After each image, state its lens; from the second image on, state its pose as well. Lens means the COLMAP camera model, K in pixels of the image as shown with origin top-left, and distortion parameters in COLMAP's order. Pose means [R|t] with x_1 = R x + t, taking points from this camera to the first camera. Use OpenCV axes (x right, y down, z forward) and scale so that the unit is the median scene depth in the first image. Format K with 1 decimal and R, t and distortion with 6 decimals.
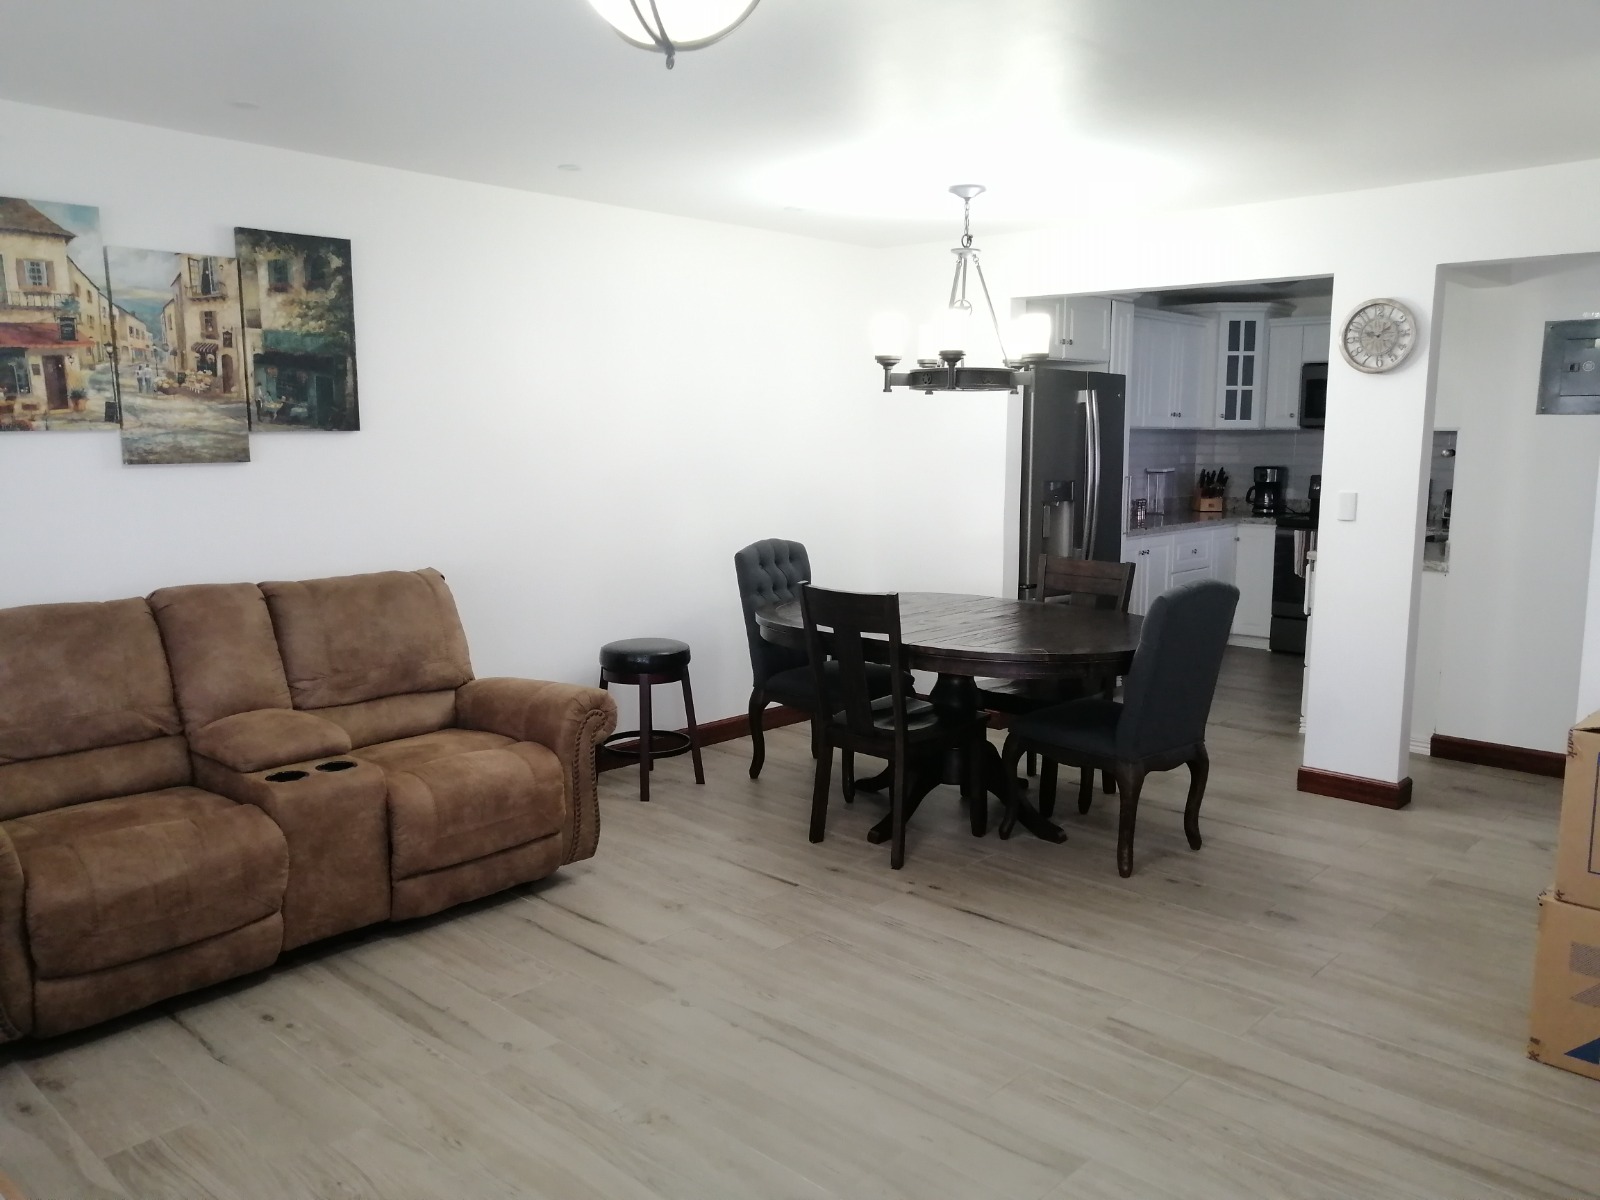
lens RADIAL K [[1226.1, 0, 800.0], [0, 1226.1, 600.0], [0, 0, 1]] dist [-0.008889, -0.000611]
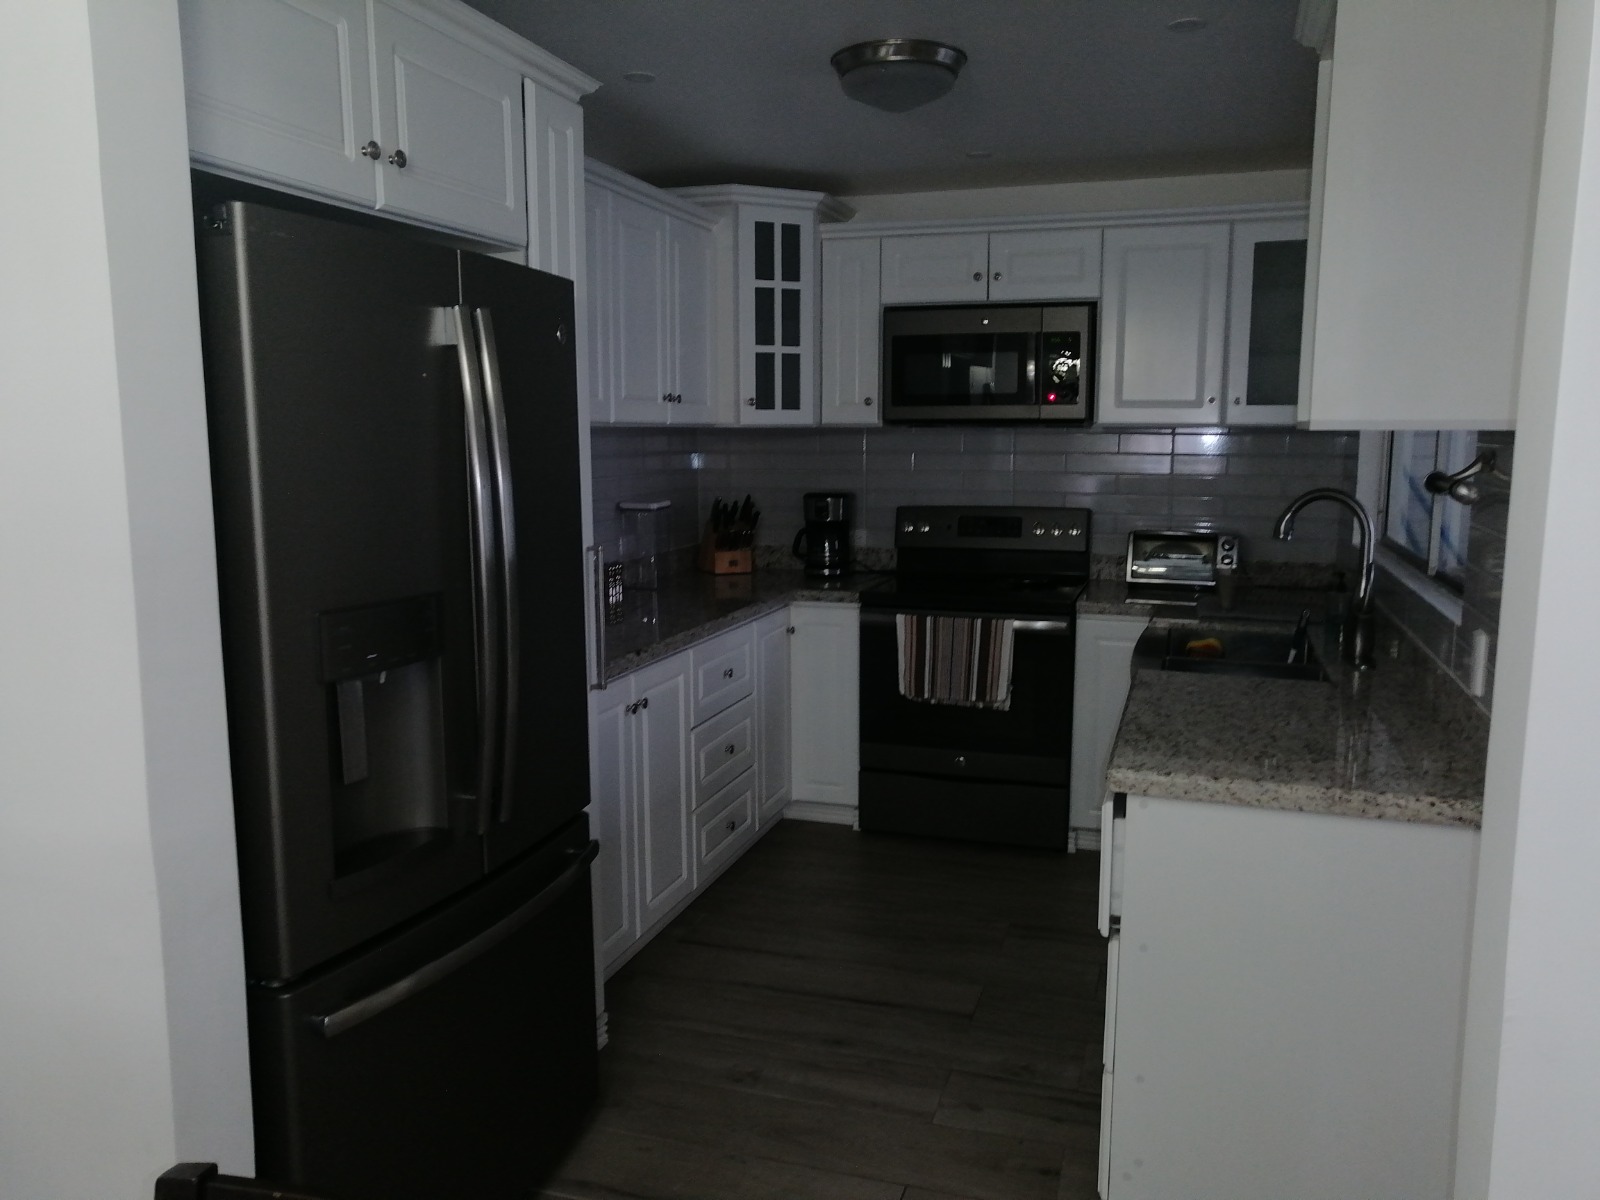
lens RADIAL K [[1226.1, 0, 800.0], [0, 1226.1, 600.0], [0, 0, 1]] dist [-0.008889, -0.000611]
pose [[0.902342, -0.063393, 0.426332, 0.131926], [0.062376, 0.997919, 0.016365, -0.072145], [-0.426483, 0.011826, 0.904418, 0.512777]]
